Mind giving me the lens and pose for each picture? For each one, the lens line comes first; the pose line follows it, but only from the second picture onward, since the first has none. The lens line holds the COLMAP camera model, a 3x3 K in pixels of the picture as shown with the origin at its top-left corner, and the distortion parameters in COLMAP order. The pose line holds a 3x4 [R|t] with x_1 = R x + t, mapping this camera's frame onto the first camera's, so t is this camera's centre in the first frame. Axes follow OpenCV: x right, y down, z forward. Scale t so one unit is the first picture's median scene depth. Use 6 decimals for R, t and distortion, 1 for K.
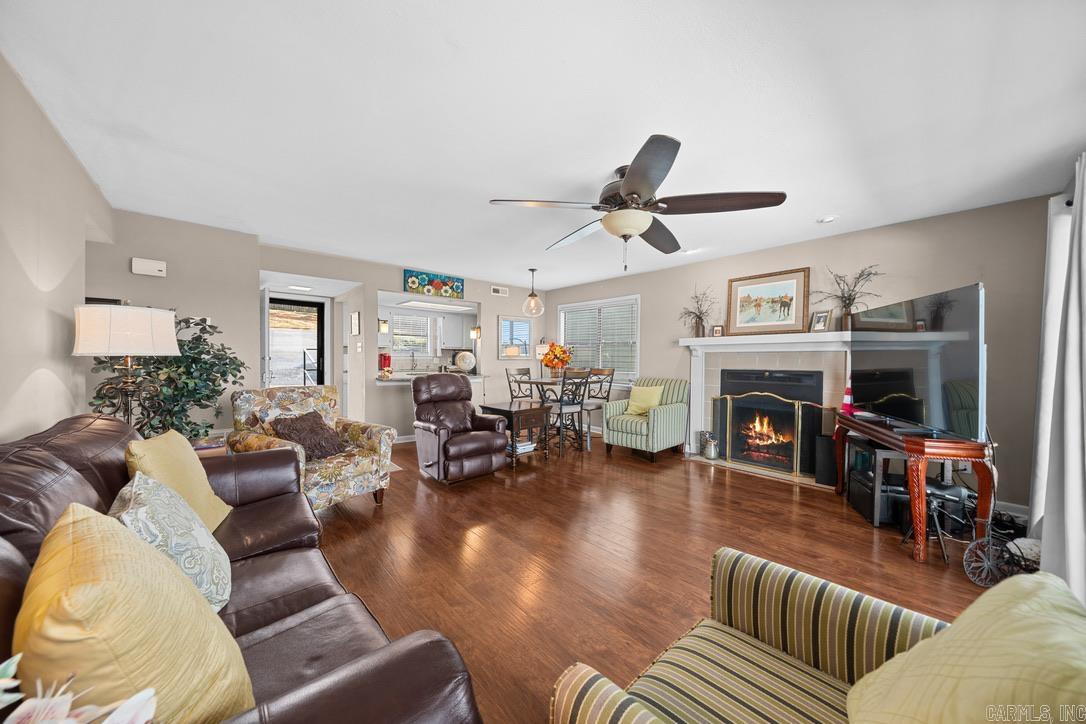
lens RADIAL K [[386.9, 0, 543.0], [0, 386.9, 362.0], [0, 0, 1]] dist [-0.000049, 0.000004]
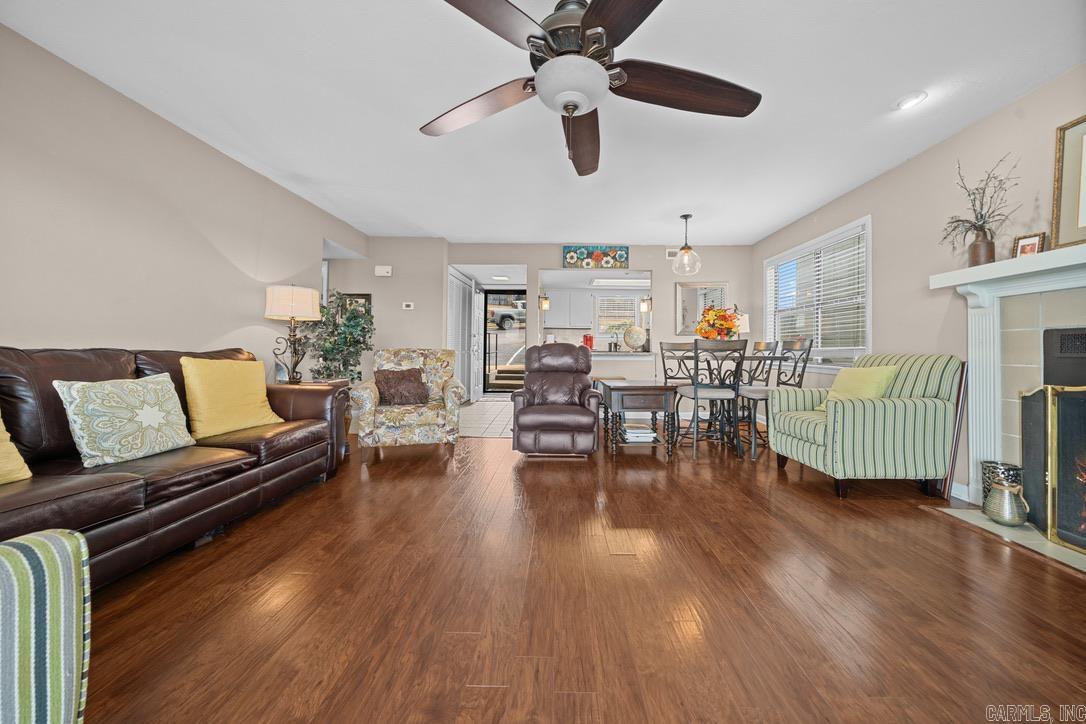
lens RADIAL K [[378.1, 0, 548.3], [0, 378.1, 349.8], [0, 0, 1]] dist [0.000331, 0.000056]
pose [[0.724465, -0.000486, -0.689311, 0.311970], [-0.011525, 0.999851, -0.012817, 0.049538], [0.689215, 0.017230, 0.724352, 0.261573]]
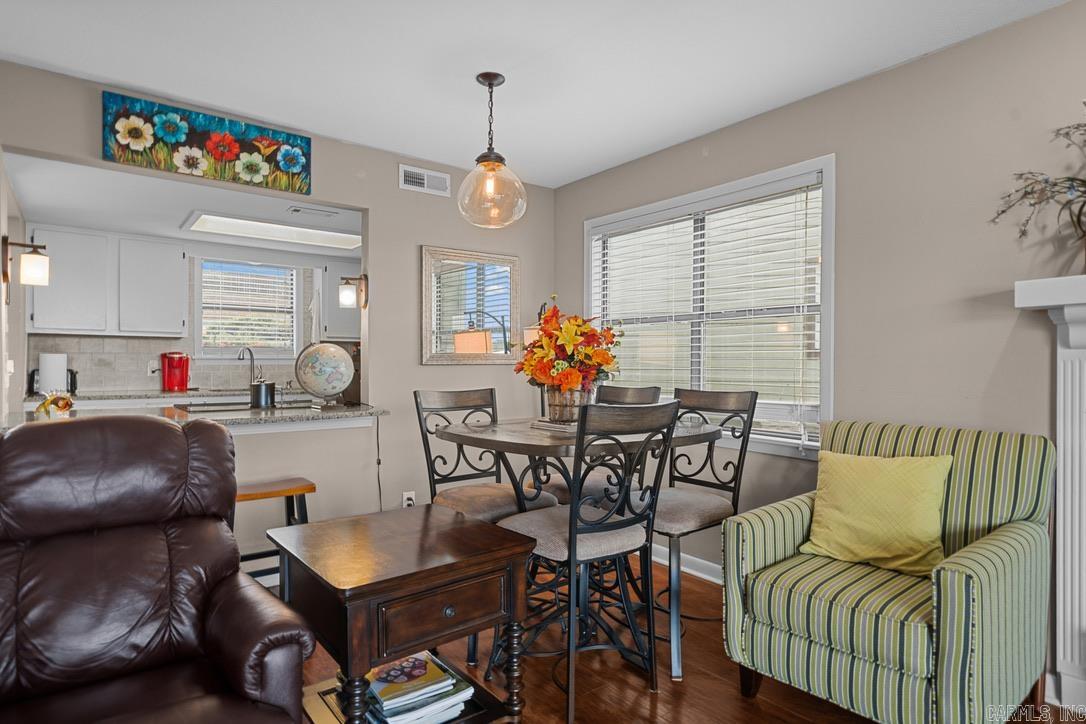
lens RADIAL K [[611.3, 0, 543.0], [0, 611.3, 362.0], [0, 0, 1]] dist [0.003007, 0.000214]
pose [[0.997371, -0.006493, -0.072172, 0.053091], [0.005486, 0.999885, -0.014143, -0.000072], [0.072256, 0.013709, 0.997292, 0.527048]]
